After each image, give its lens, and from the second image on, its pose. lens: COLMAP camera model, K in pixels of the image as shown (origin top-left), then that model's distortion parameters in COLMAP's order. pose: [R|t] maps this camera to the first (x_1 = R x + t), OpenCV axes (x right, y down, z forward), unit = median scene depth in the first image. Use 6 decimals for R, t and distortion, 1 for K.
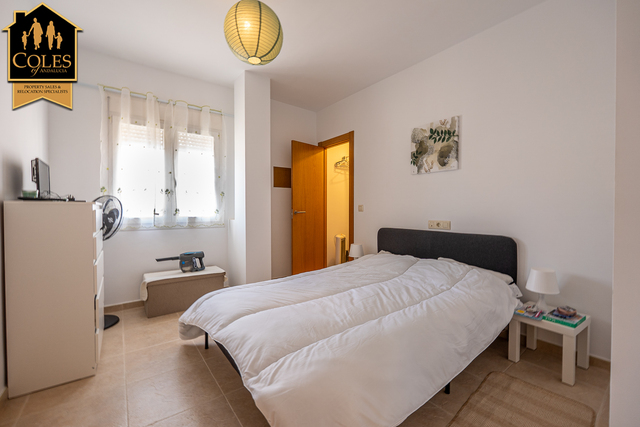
lens RADIAL K [[274.7, 0, 320.2], [0, 274.7, 211.7], [0, 0, 1]] dist [-0.000831, -0.000039]
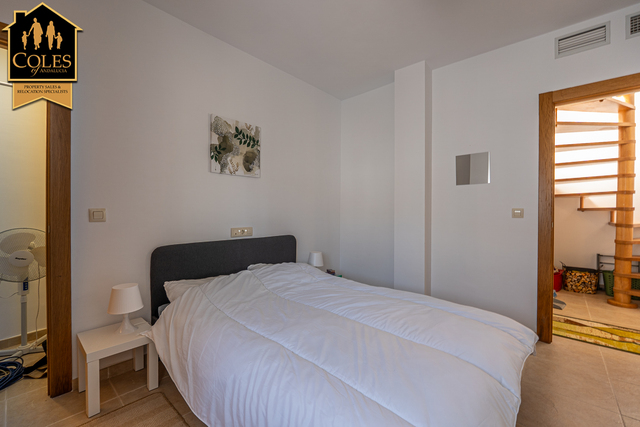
lens RADIAL K [[274.7, 0, 320.2], [0, 274.7, 214.2], [0, 0, 1]] dist [-0.000831, -0.000039]
pose [[-0.199258, -0.008498, 0.979910, -0.540262], [0.010608, 0.999885, 0.010829, -0.020854], [-0.979890, 0.012552, -0.199145, 0.906857]]
